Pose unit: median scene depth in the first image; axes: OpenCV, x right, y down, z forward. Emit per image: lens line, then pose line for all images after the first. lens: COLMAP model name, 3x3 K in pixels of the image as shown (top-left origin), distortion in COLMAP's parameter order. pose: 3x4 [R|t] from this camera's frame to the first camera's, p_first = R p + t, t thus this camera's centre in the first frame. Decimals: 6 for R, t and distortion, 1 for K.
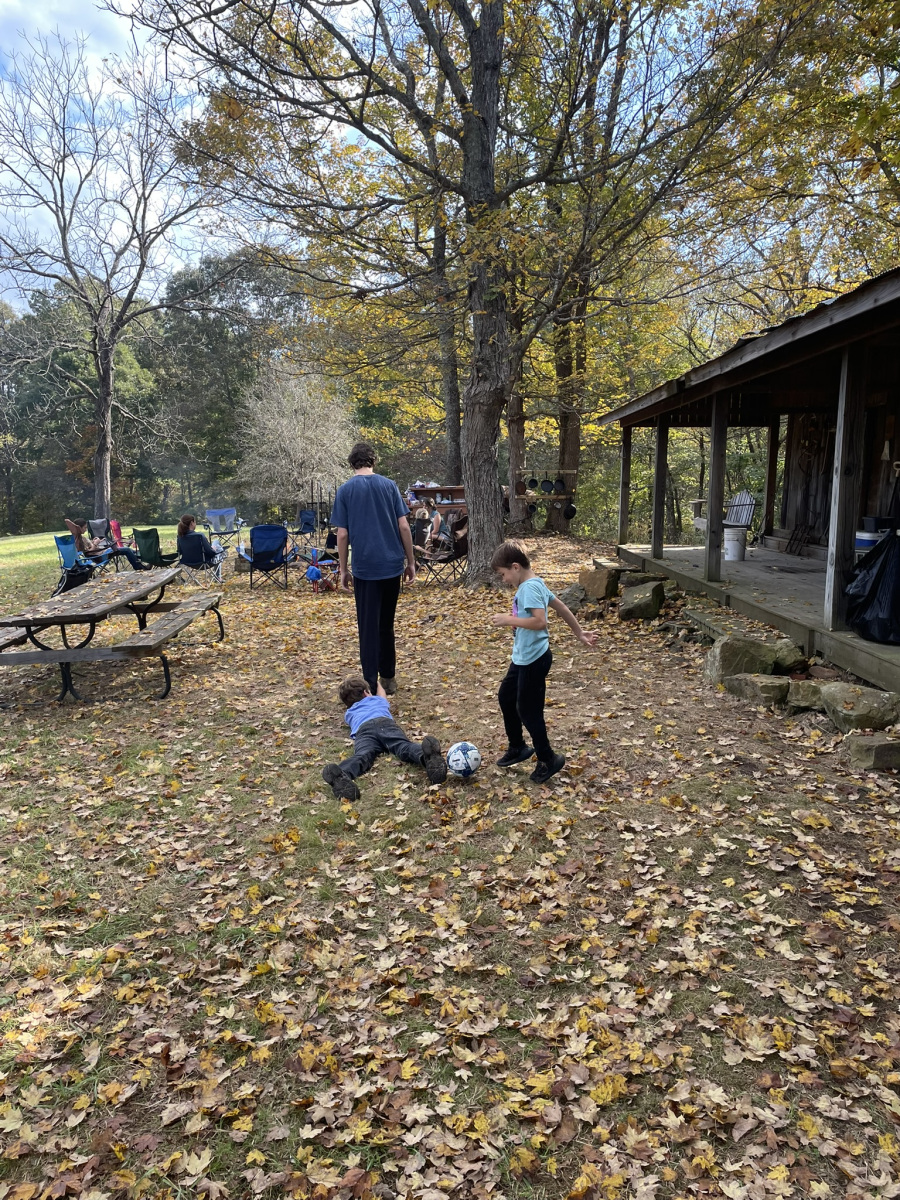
lens RADIAL K [[905.5, 0, 450.0], [0, 905.5, 600.0], [0, 0, 1]] dist [0.084123, -0.109659]
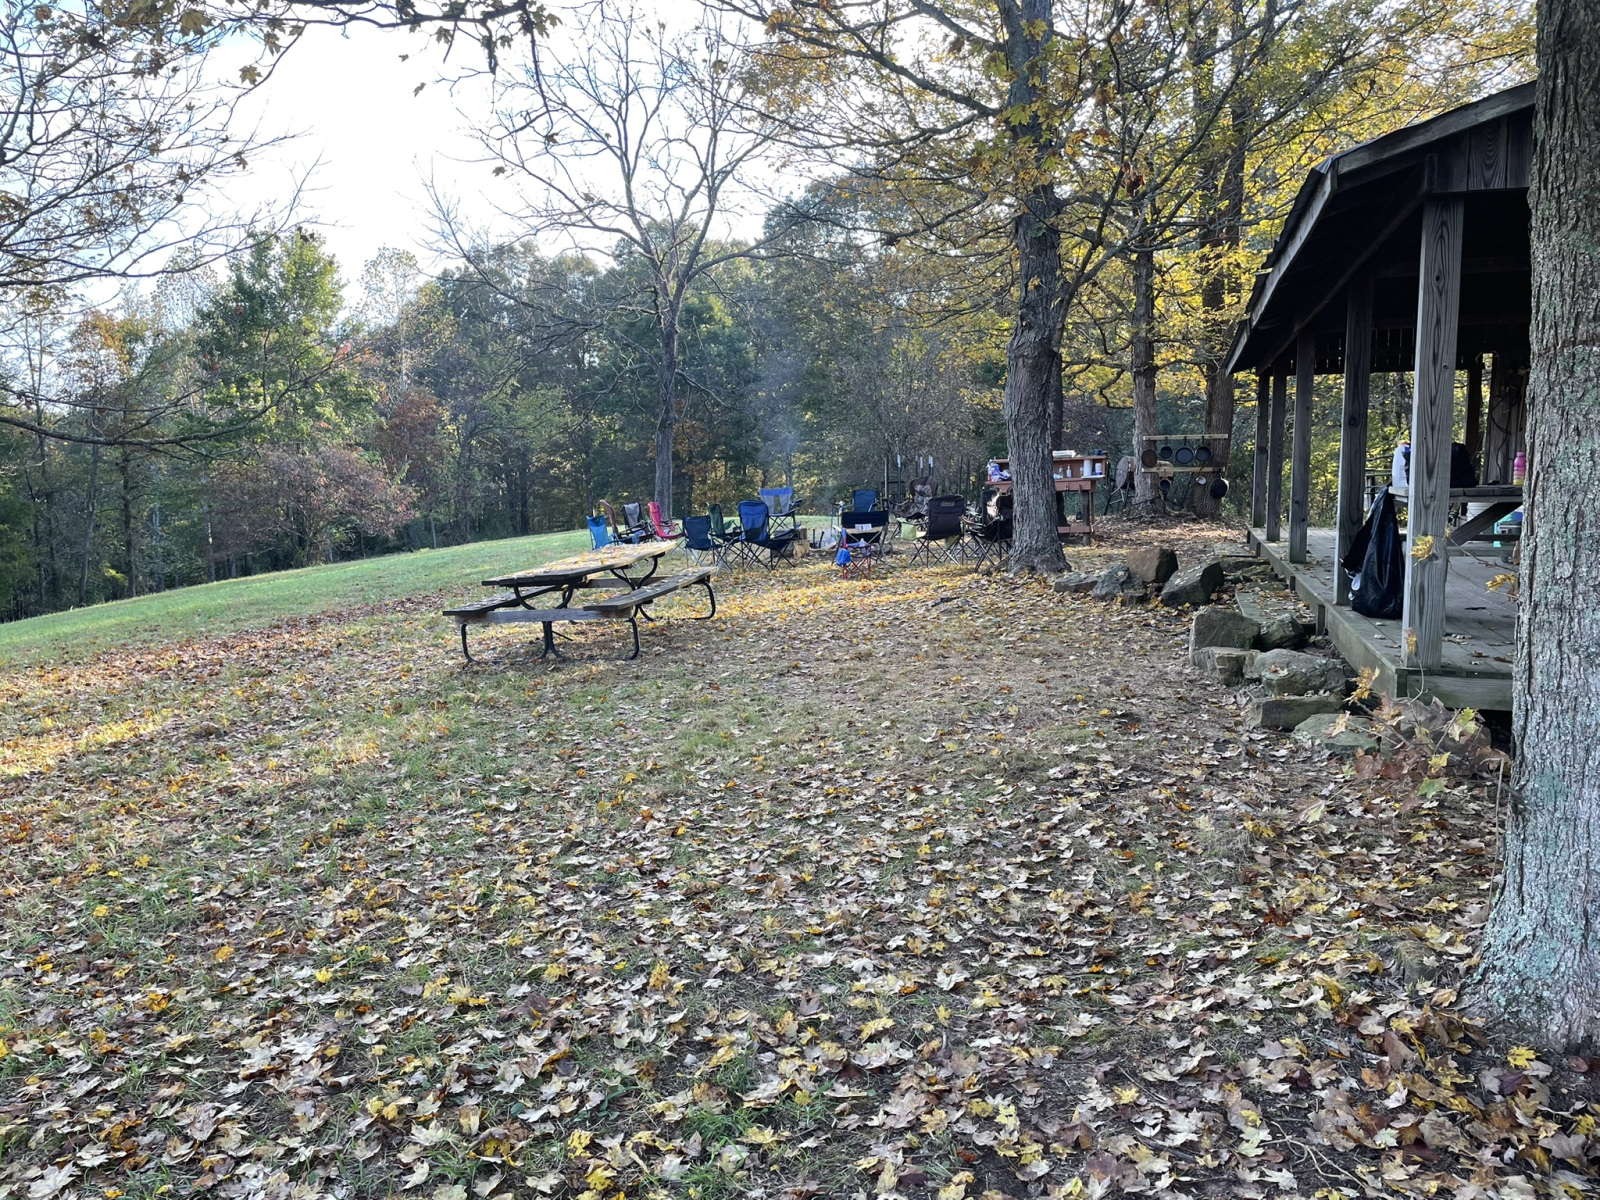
lens RADIAL K [[1207.4, 0, 787.8], [0, 1207.4, 602.9], [0, 0, 1]] dist [0.084123, -0.109659]
pose [[0.958912, 0.016296, -0.283234, 0.067290], [-0.020025, 0.999747, -0.010278, 0.014643], [0.282994, 0.015527, 0.958996, -0.073175]]
